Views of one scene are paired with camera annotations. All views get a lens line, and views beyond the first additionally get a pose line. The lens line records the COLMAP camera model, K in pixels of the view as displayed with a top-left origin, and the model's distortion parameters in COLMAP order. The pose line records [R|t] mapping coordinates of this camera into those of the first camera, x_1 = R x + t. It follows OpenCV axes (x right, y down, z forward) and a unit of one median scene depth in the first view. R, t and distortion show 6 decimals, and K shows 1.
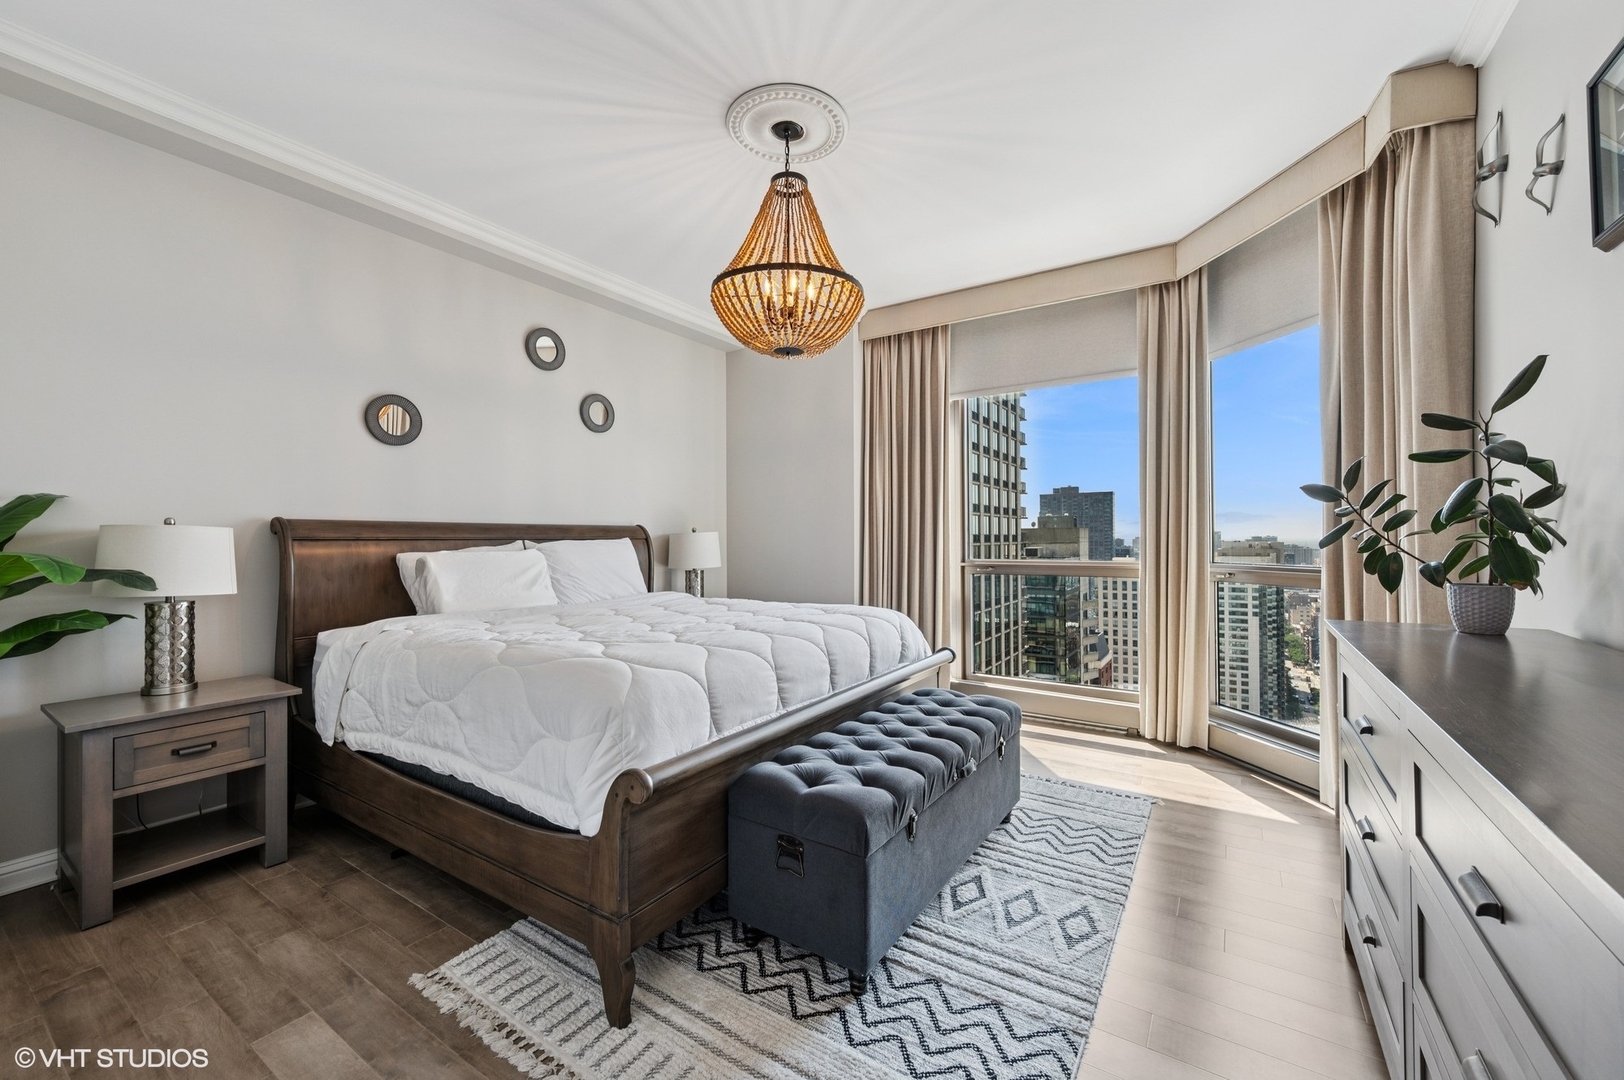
lens RADIAL K [[638.3, 0, 821.8], [0, 638.3, 535.6], [0, 0, 1]] dist [-0.001396, 0.000570]
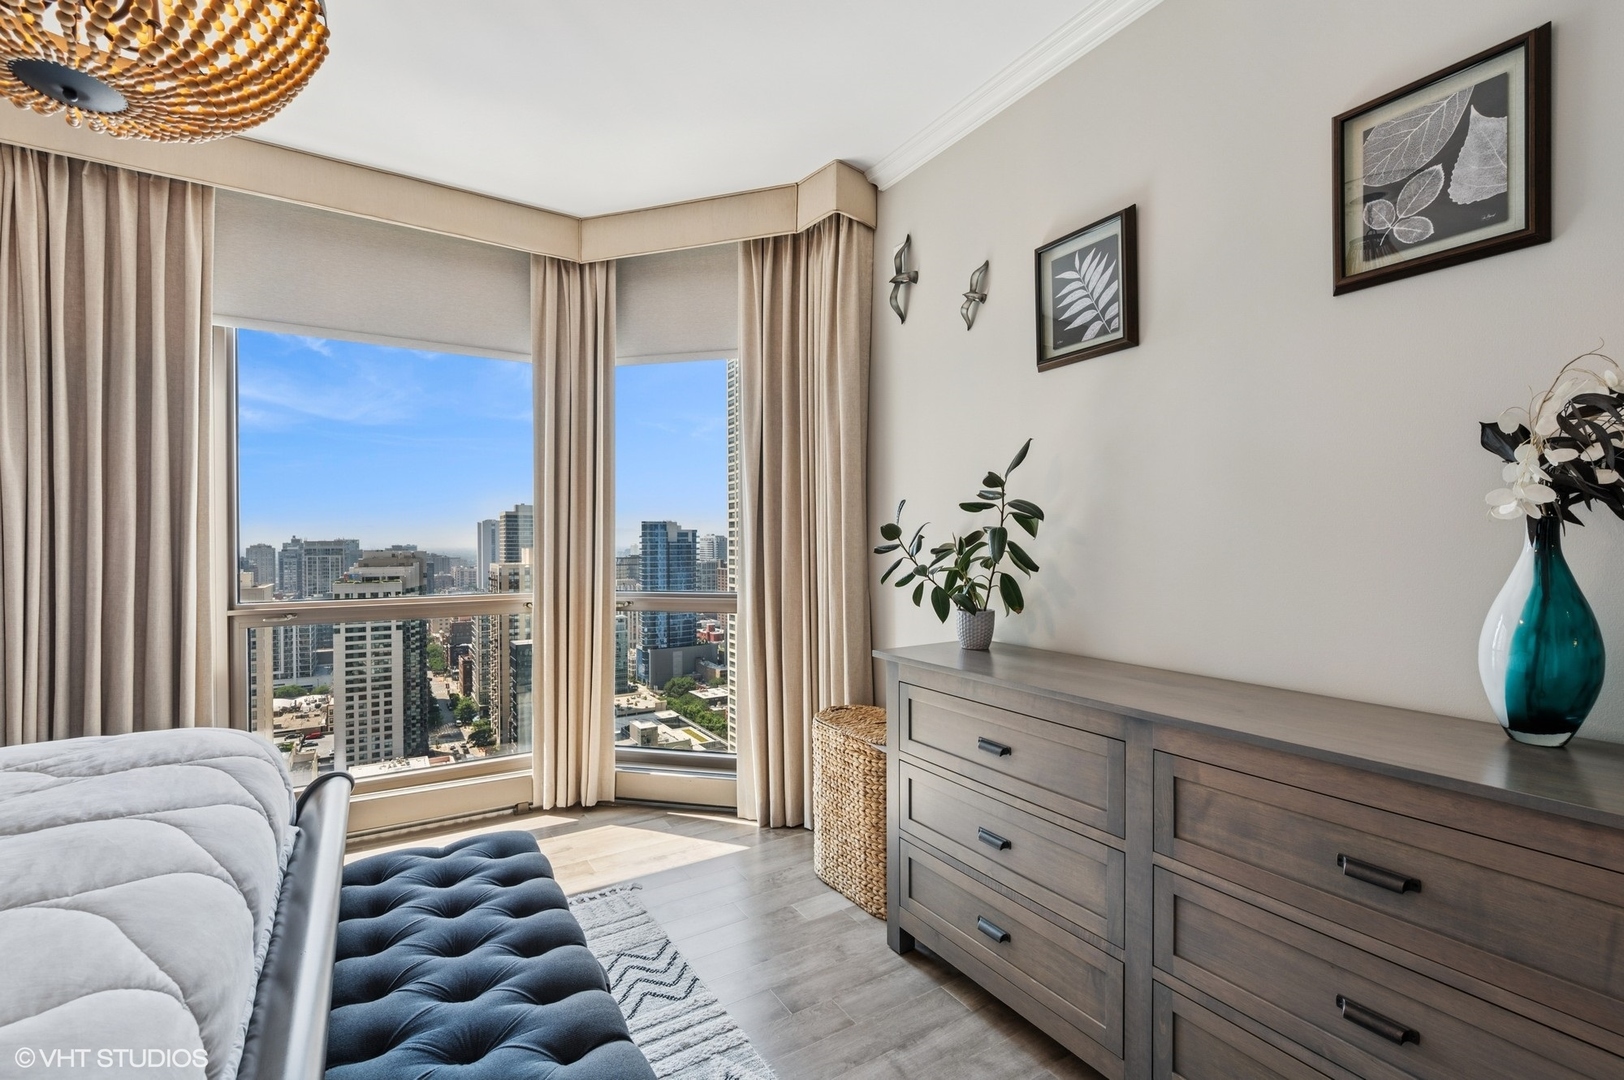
lens RADIAL K [[701.5, 0, 809.1], [0, 701.5, 547.1], [0, 0, 1]] dist [0.000488, -0.001157]
pose [[0.427649, -0.000282, 0.903945, -0.159548], [-0.003120, 0.999994, 0.001788, -0.021482], [-0.903940, -0.003585, 0.427645, 0.312022]]
